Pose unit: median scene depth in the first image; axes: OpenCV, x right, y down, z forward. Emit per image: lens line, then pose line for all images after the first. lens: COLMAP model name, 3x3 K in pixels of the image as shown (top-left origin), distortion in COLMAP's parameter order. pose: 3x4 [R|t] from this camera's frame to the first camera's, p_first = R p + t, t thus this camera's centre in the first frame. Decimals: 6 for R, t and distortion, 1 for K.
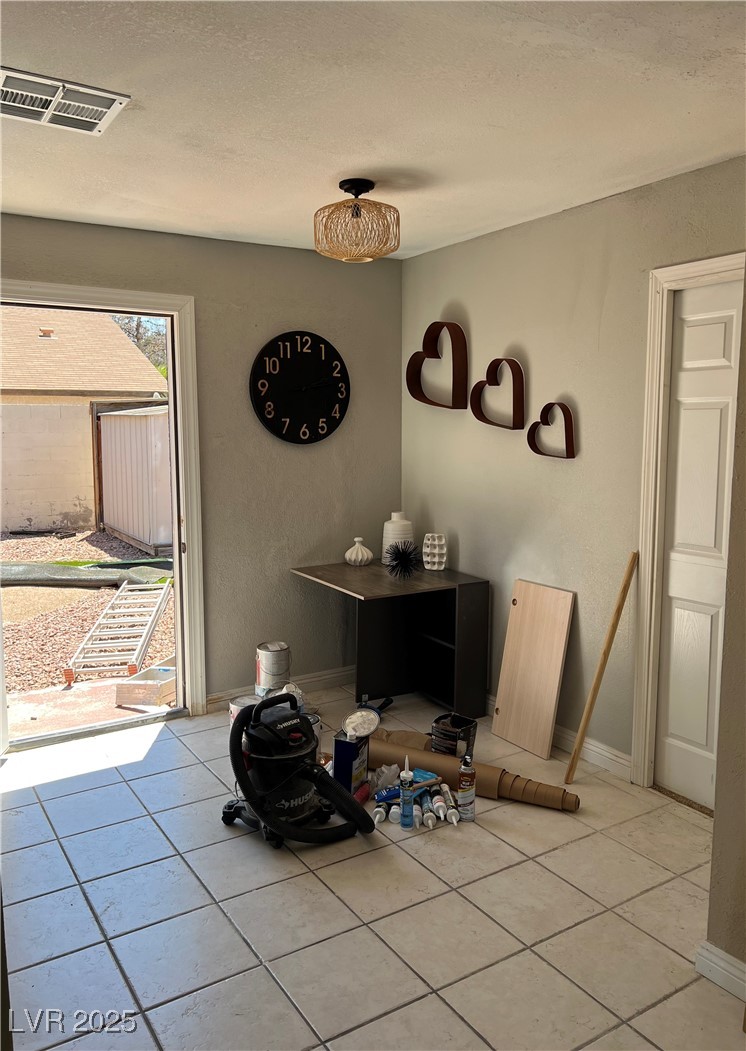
lens RADIAL K [[793.7, 0, 373.1], [0, 793.7, 520.4], [0, 0, 1]] dist [0.002929, 0.000201]
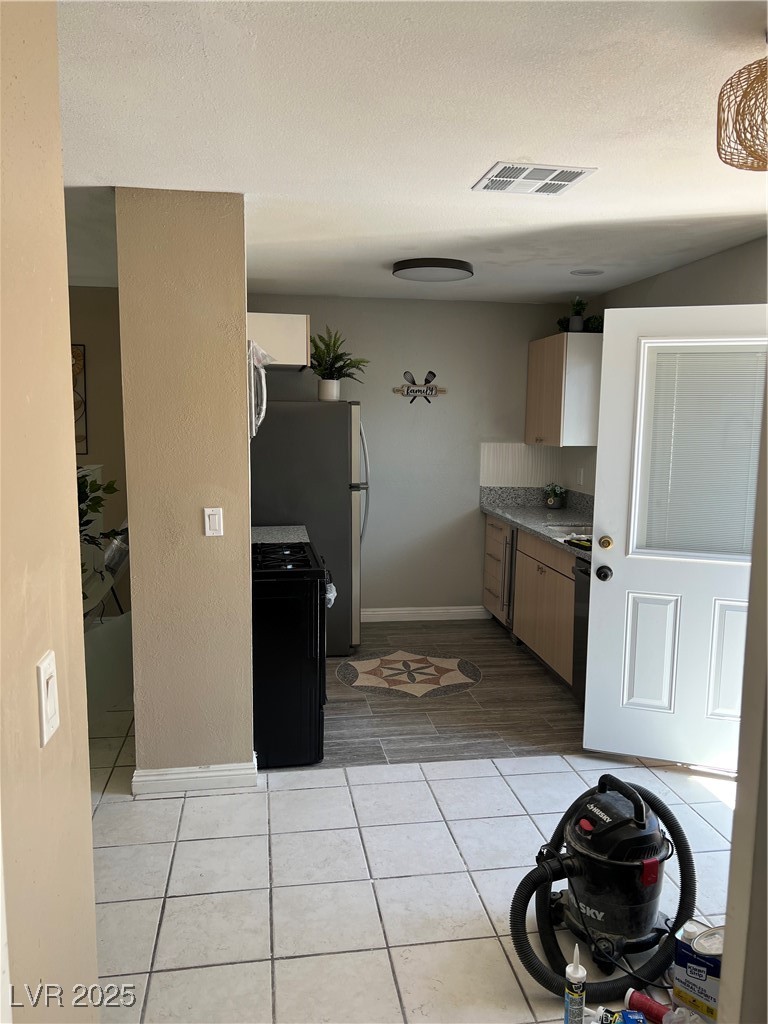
lens RADIAL K [[794.4, 0, 383.9], [0, 794.4, 515.6], [0, 0, 1]] dist [0.036224, -0.035949]
pose [[-0.411250, 0.116789, -0.904010, 0.865470], [-0.113713, 0.977437, 0.178005, -0.202465], [0.904402, 0.176002, -0.388691, 1.342242]]
